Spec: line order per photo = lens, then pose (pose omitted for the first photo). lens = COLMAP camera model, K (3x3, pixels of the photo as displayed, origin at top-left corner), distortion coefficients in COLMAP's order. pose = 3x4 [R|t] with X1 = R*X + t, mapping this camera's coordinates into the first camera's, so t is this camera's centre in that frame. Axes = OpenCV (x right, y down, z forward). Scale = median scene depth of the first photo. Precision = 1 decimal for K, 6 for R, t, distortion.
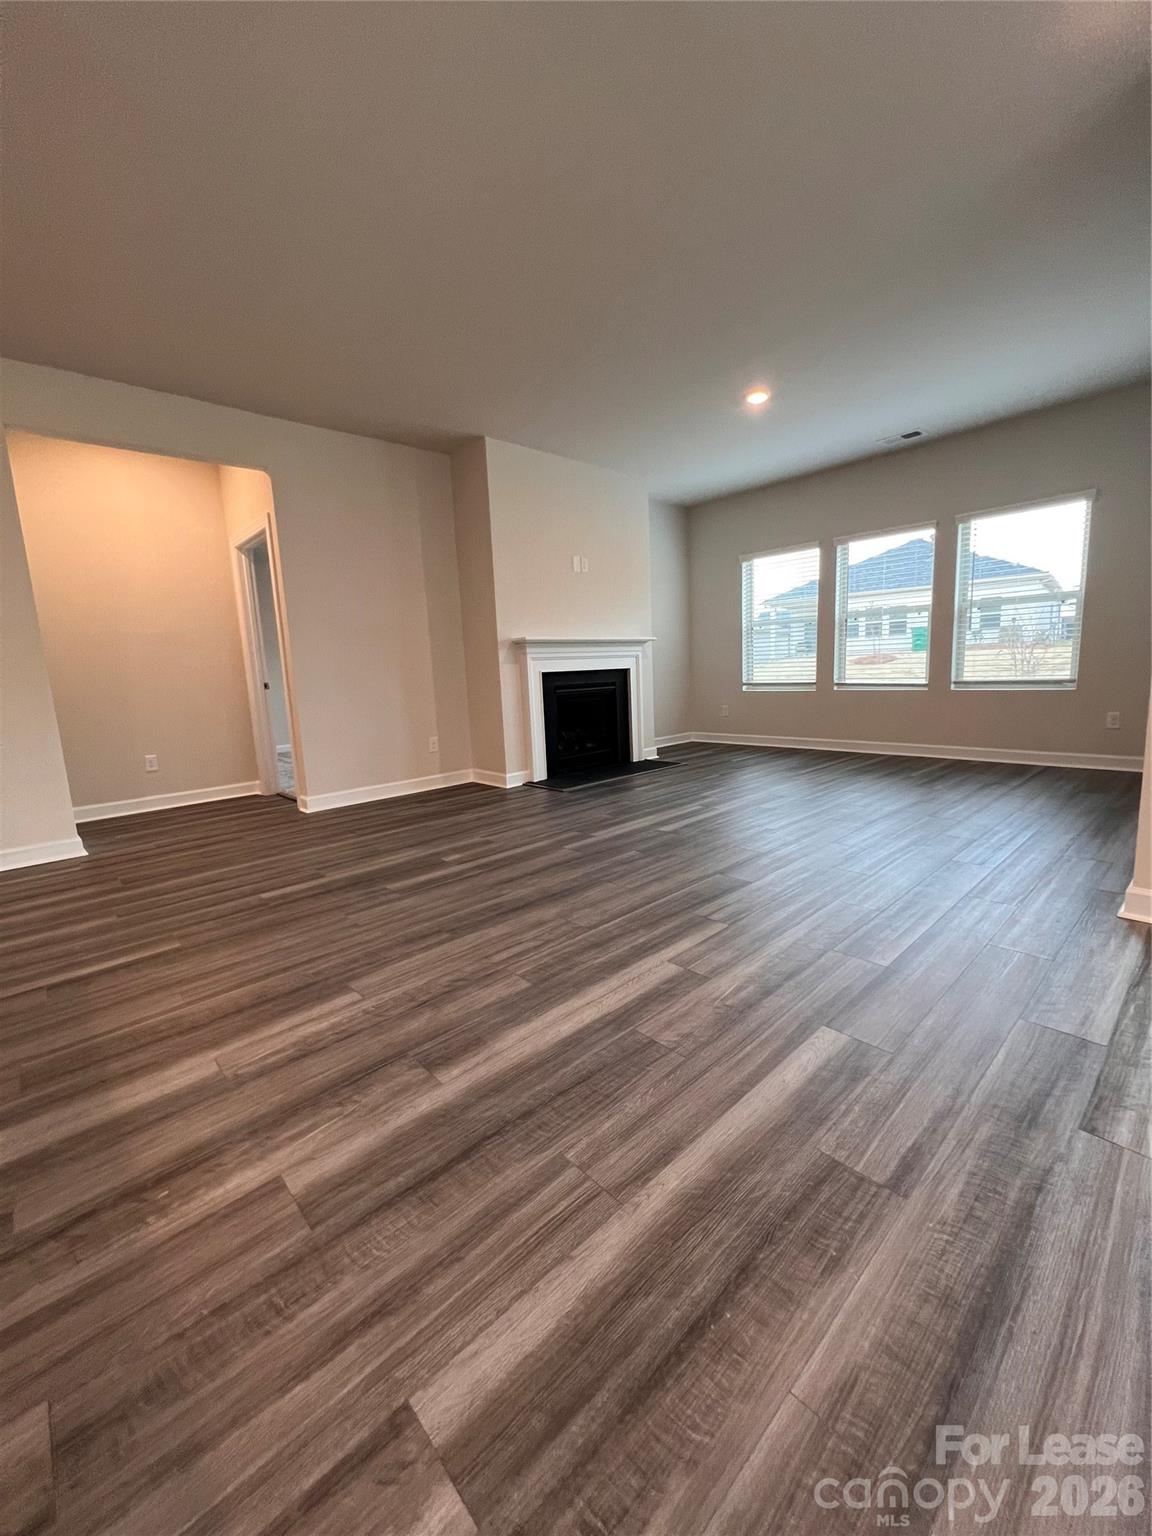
lens RADIAL K [[614.8, 0, 579.8], [0, 614.8, 763.6], [0, 0, 1]] dist [-0.001672, 0.000226]
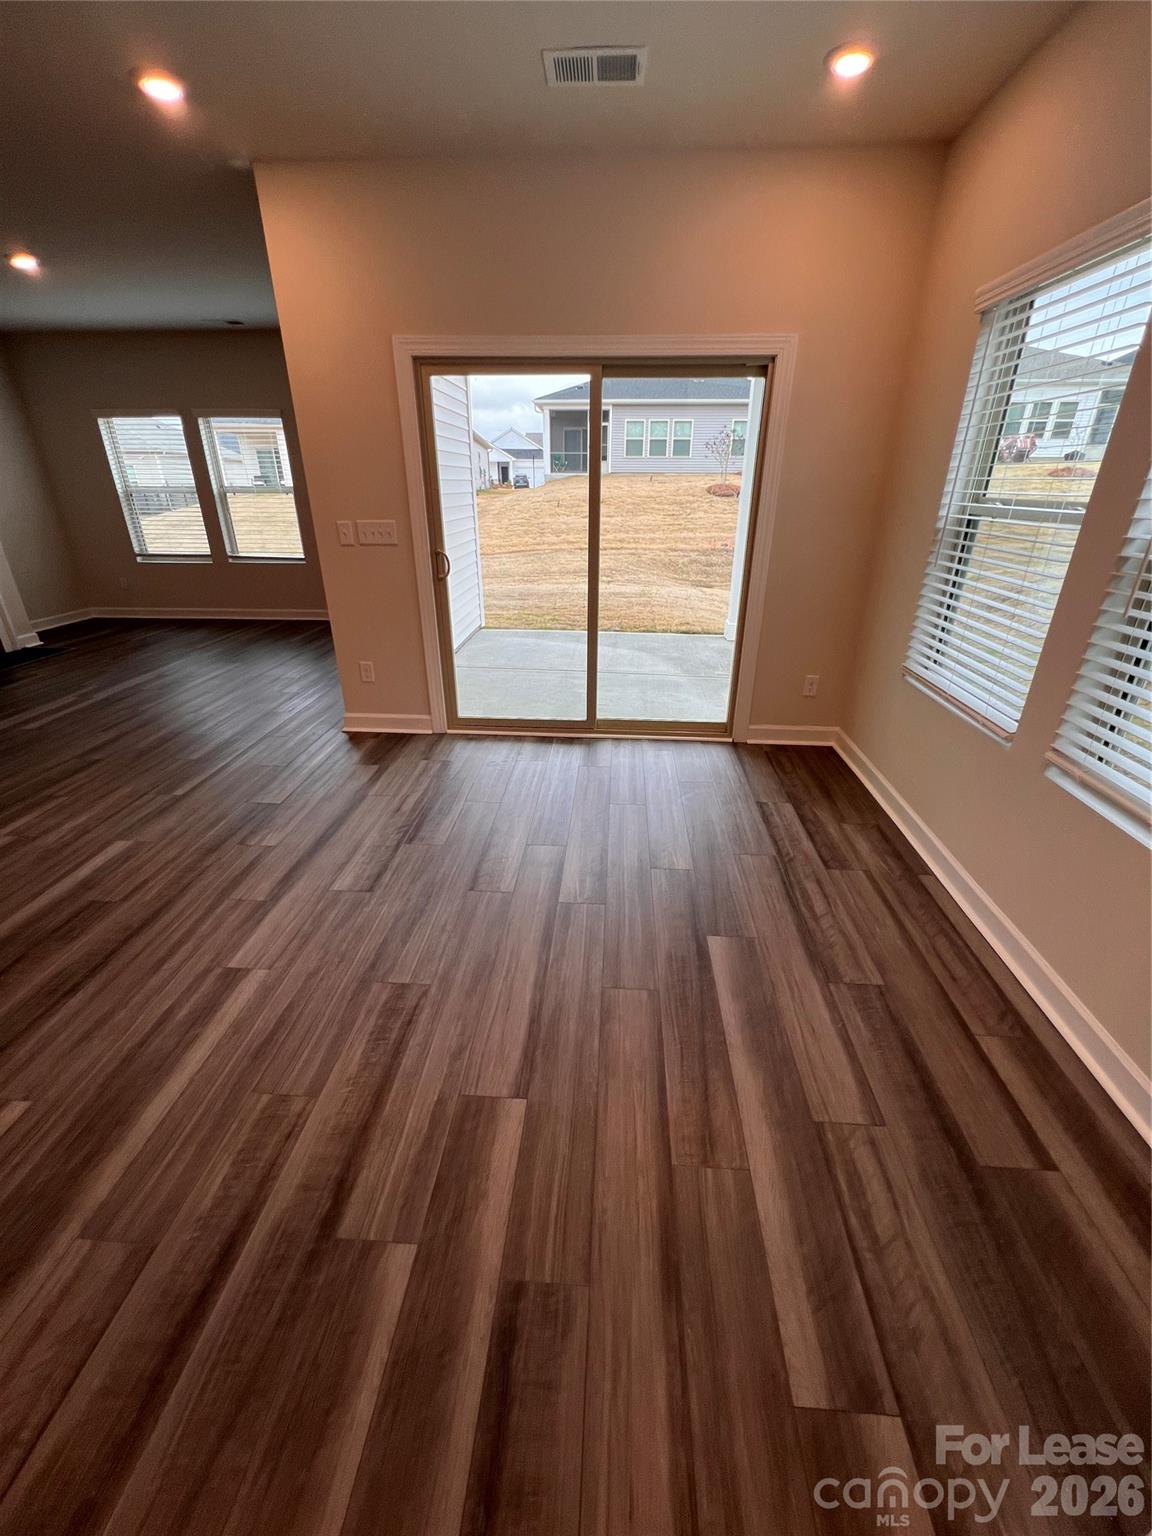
lens RADIAL K [[614.8, 0, 579.8], [0, 614.8, 763.6], [0, 0, 1]] dist [-0.001672, 0.000226]
pose [[0.724818, -0.243516, 0.644468, 0.200419], [0.073465, 0.957434, 0.279147, -0.098208], [-0.685013, -0.154985, 0.711855, -0.700168]]
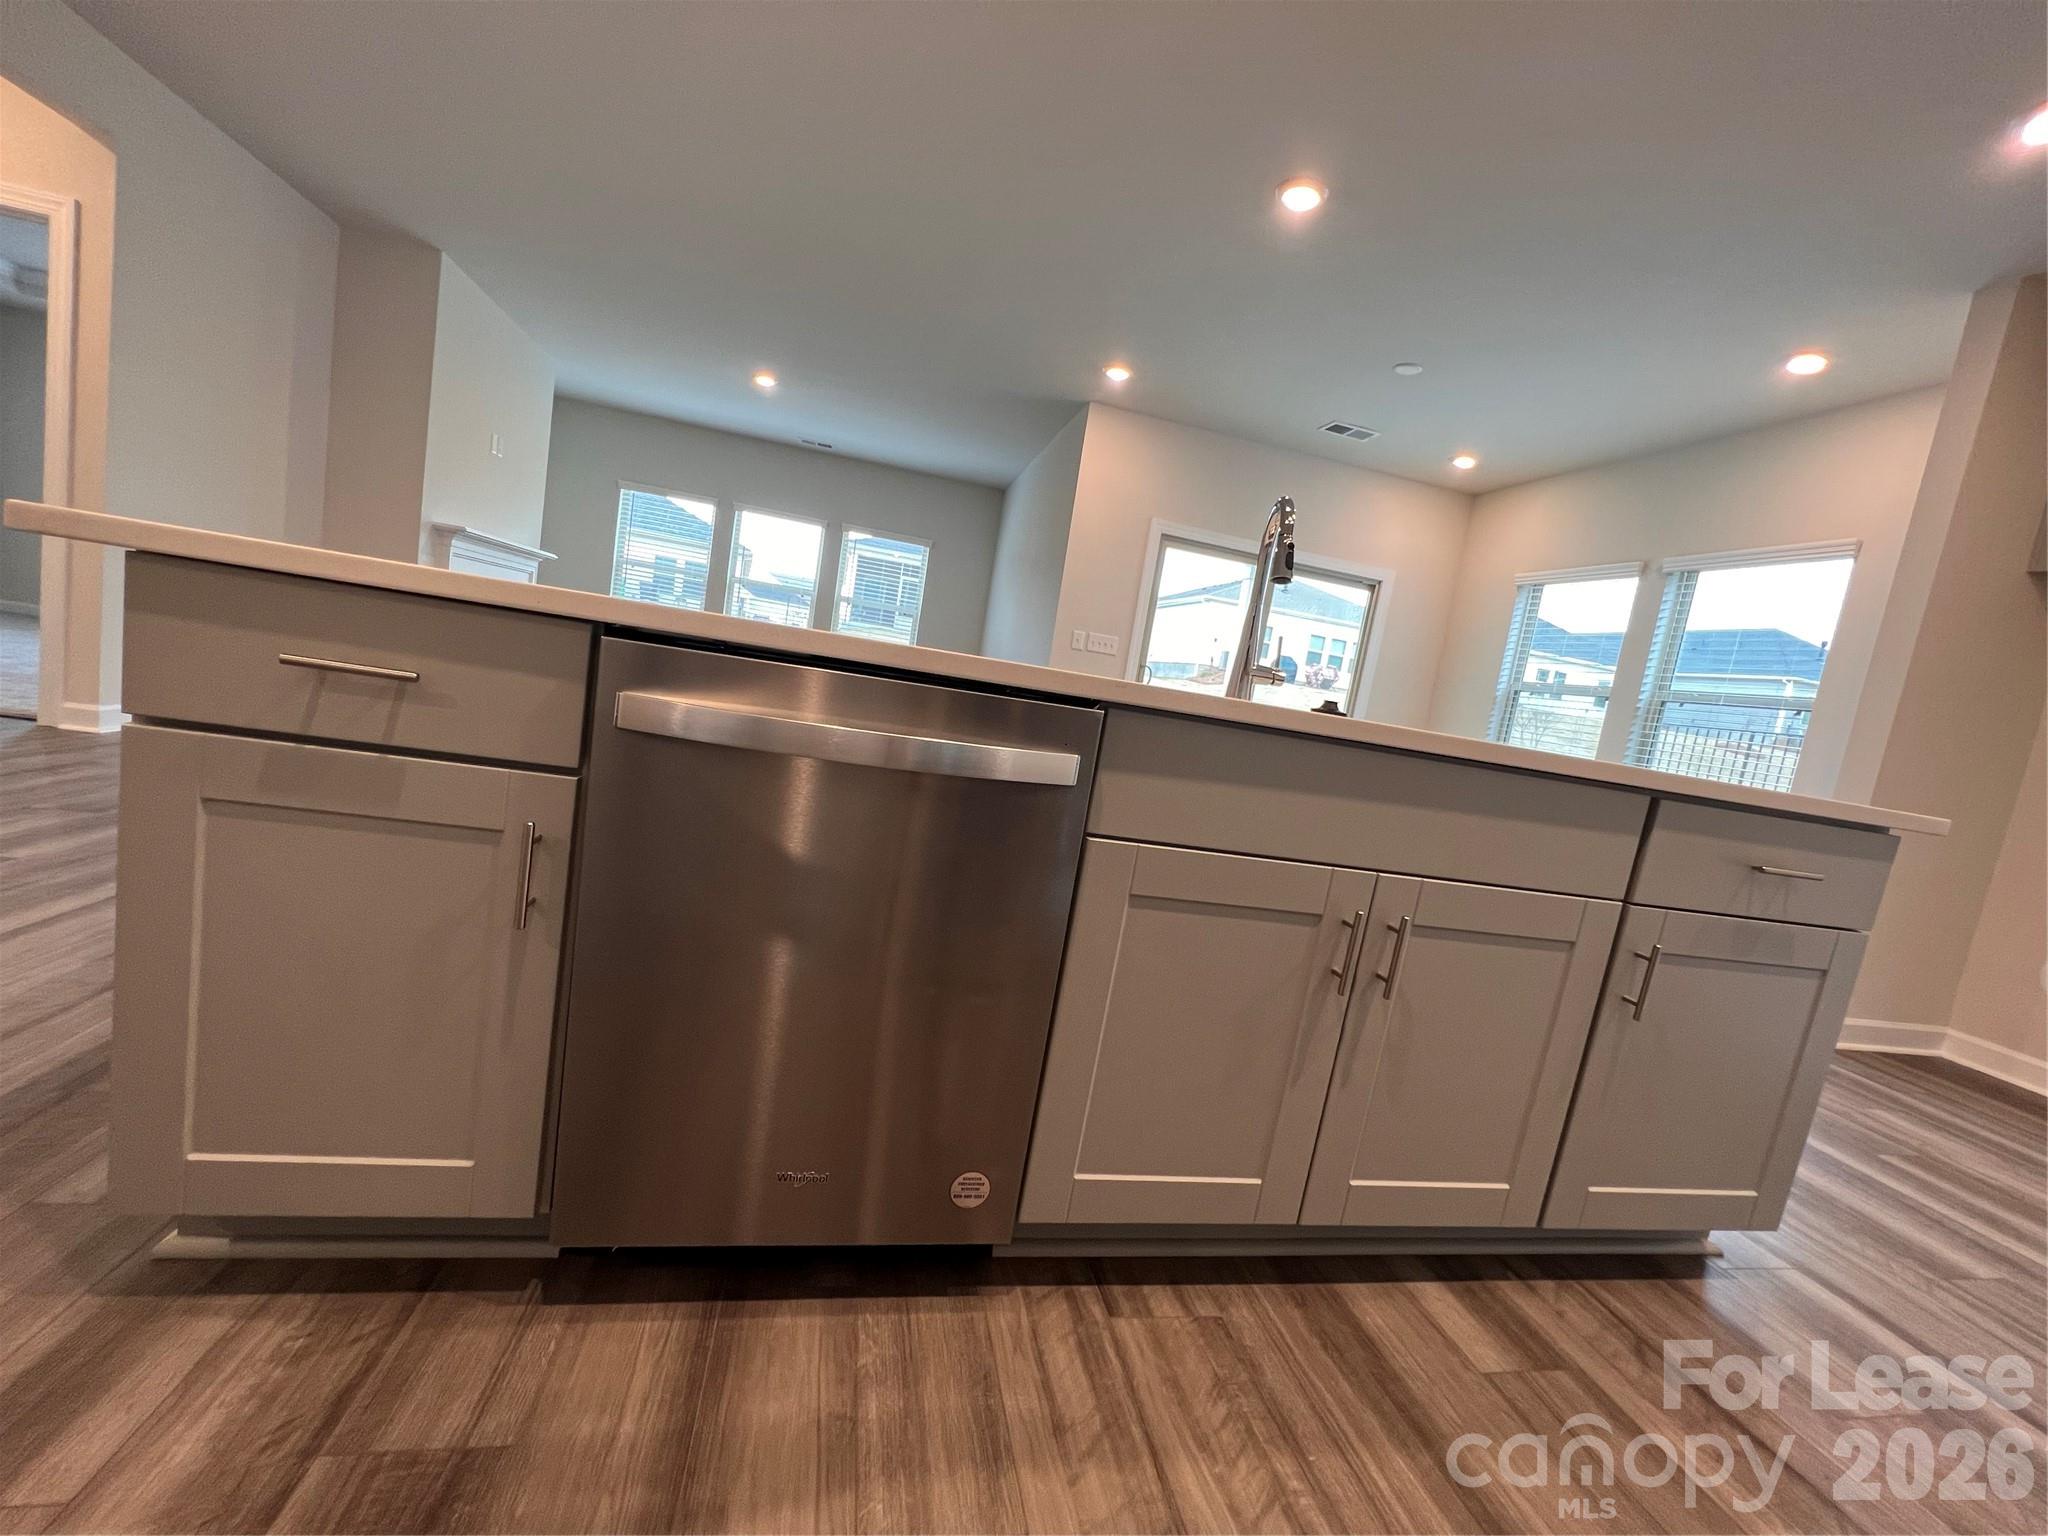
lens RADIAL K [[824.4, 0, 1027.2], [0, 824.4, 770.0], [0, 0, 1]] dist [-0.001030, -0.000143]
pose [[0.501209, 0.027088, 0.864902, -1.327274], [-0.048570, 0.998815, -0.003136, 0.146736], [-0.863962, -0.040436, 0.501931, -0.310194]]
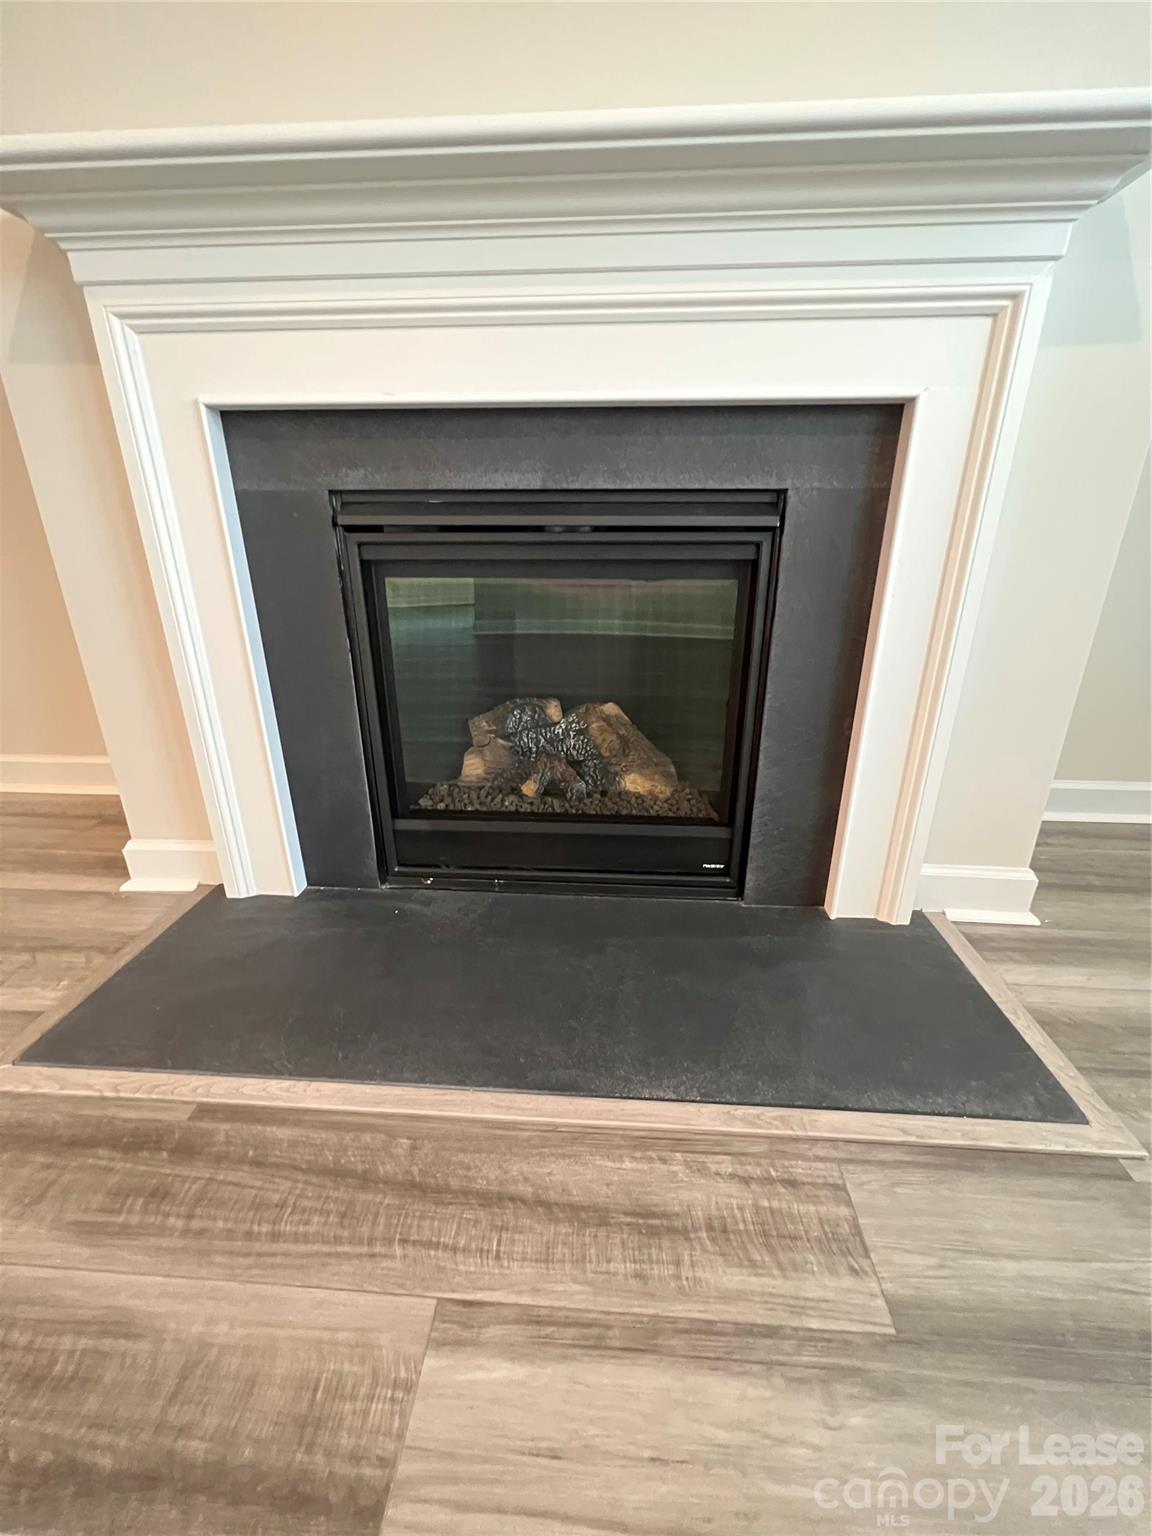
lens RADIAL K [[613.8, 0, 580.5], [0, 613.8, 764.2], [0, 0, 1]] dist [-0.001661, 0.000122]
pose [[0.683412, 0.296887, -0.666938, 0.394411], [-0.141850, 0.950163, 0.277611, -0.251201], [0.716119, -0.095118, 0.691467, 2.108346]]
